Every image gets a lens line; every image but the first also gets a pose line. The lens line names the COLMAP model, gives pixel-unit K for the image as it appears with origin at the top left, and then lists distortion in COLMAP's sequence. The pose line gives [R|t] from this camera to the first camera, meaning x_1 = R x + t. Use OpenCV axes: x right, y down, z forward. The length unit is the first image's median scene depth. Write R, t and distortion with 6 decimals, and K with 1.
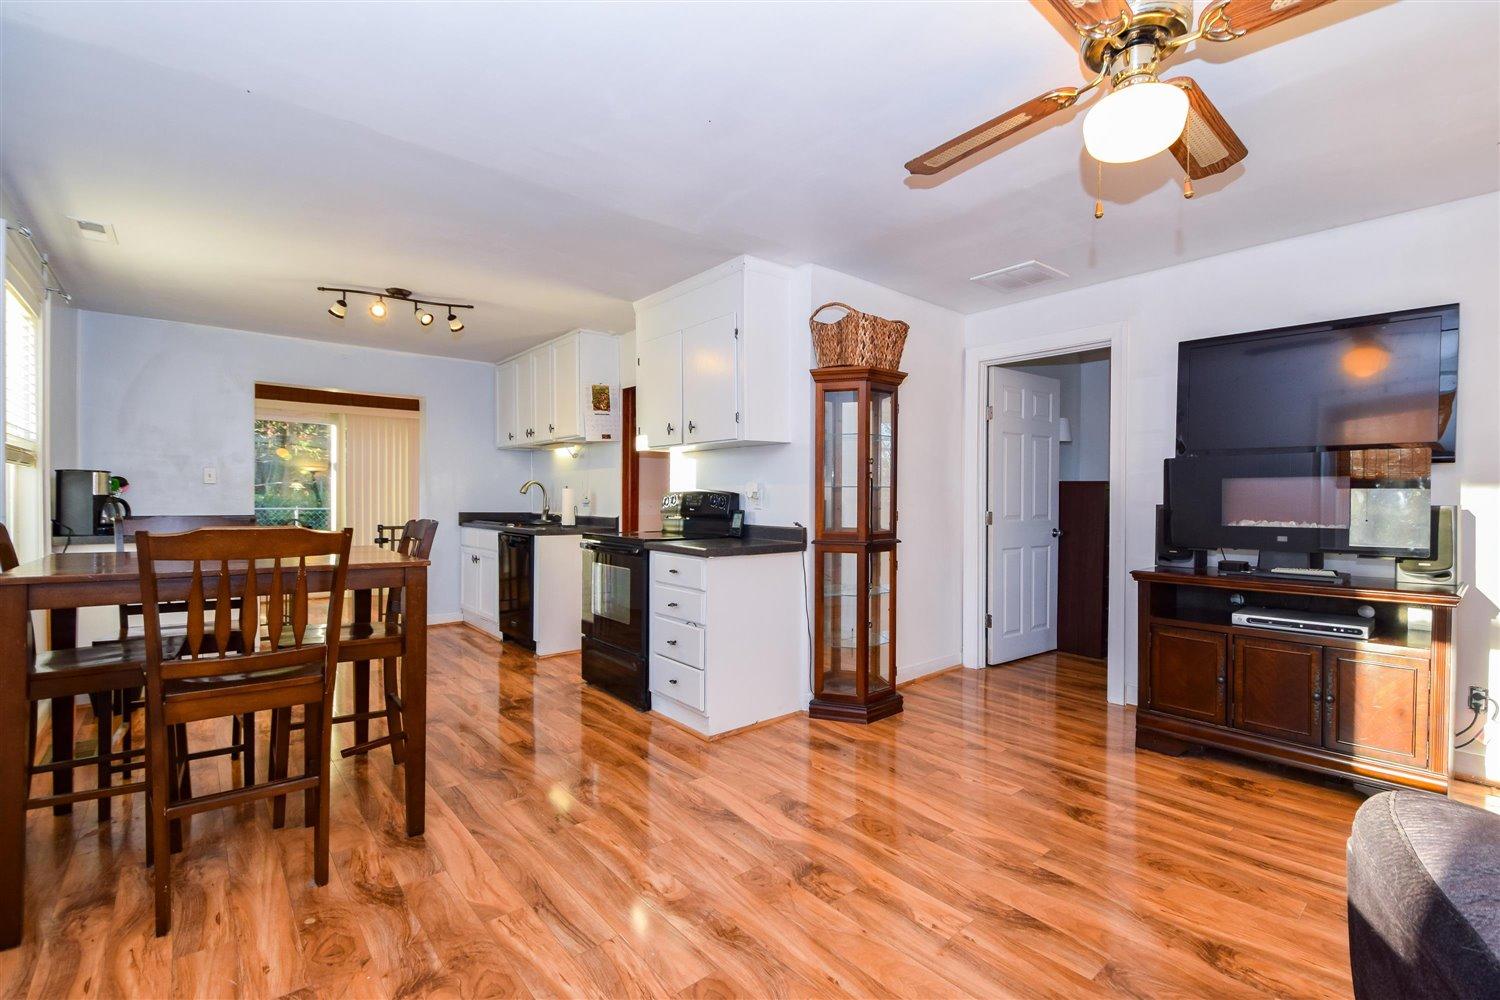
lens RADIAL K [[663.3, 0, 801.0], [0, 663.3, 510.7], [0, 0, 1]] dist [0.003298, -0.006809]
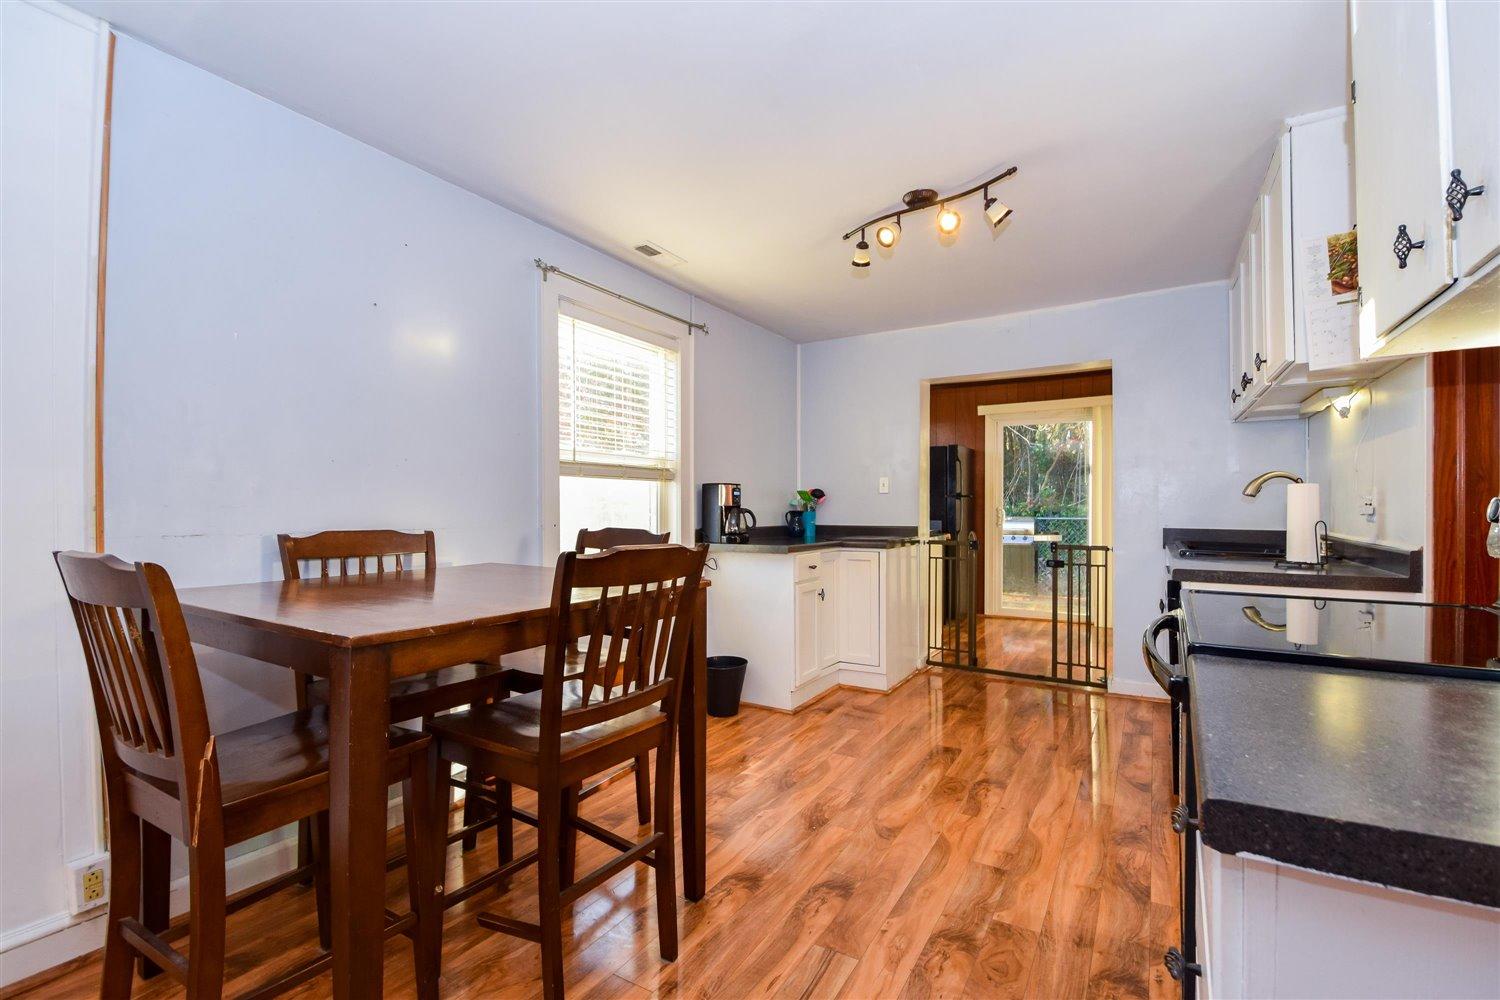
lens RADIAL K [[663.3, 0, 757.2], [0, 663.3, 506.7], [0, 0, 1]] dist [0.003298, -0.006809]
pose [[0.276697, -0.008170, -0.960922, -0.009158], [-0.010985, 0.999872, -0.011664, -0.007310], [0.960894, 0.013783, 0.276572, 0.521619]]
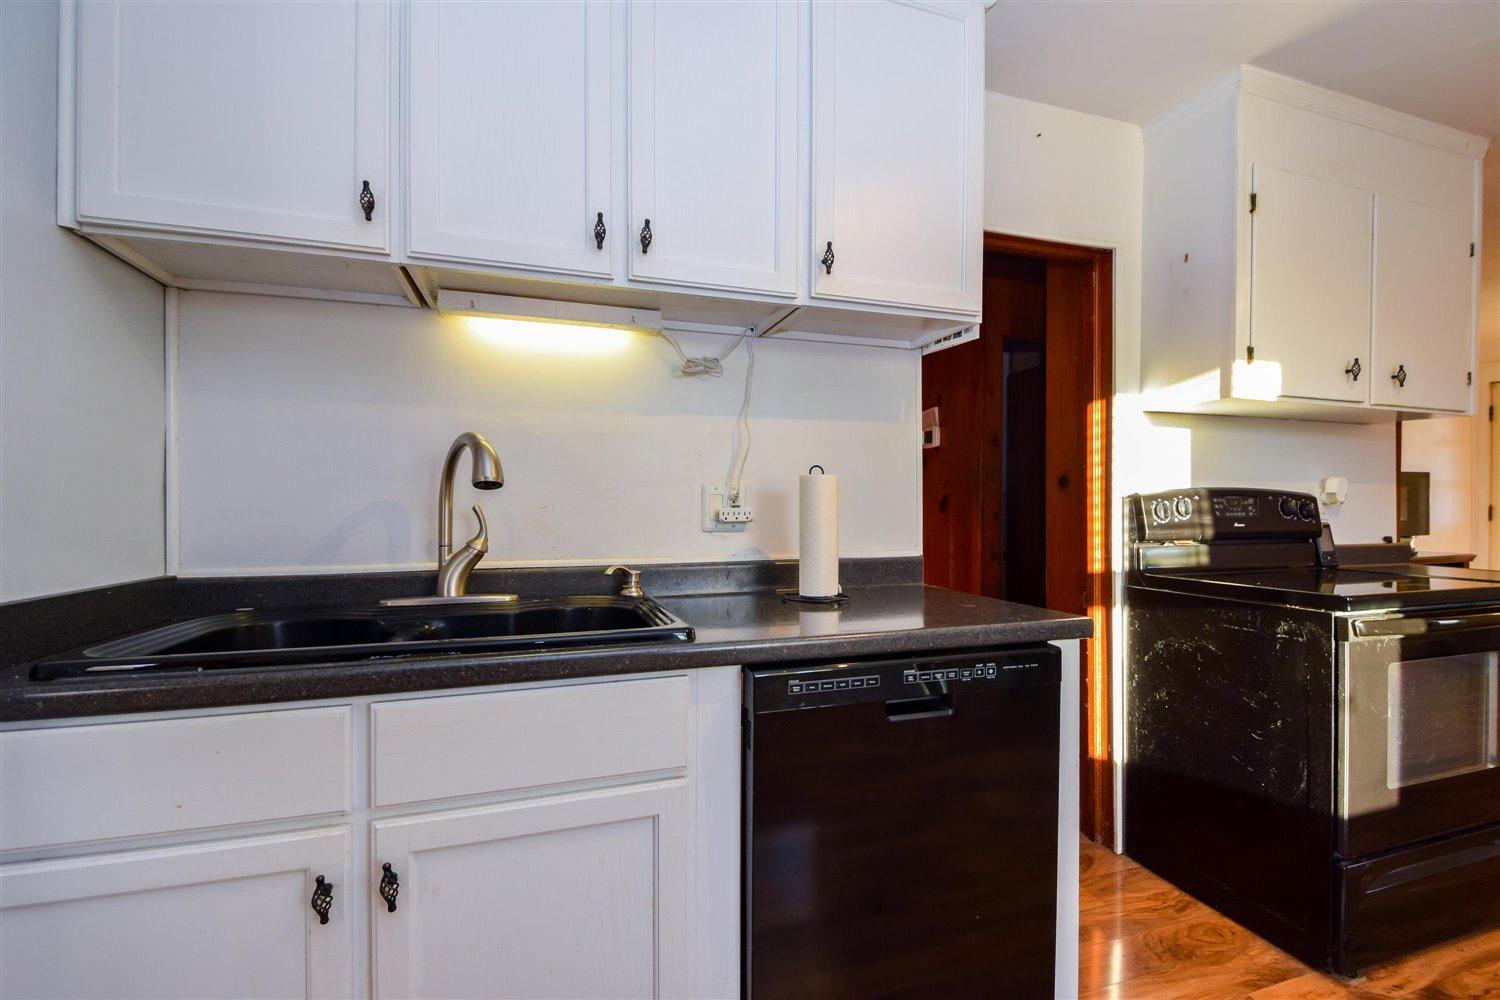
lens RADIAL K [[606.5, 0, 748.3], [0, 606.5, 501.2], [0, 0, 1]] dist [-0.003542, -0.000478]
pose [[0.418473, -0.010788, 0.908165, -0.640586], [0.015554, 0.999868, 0.004710, -0.023905], [-0.908096, 0.012155, 0.418586, 0.947102]]
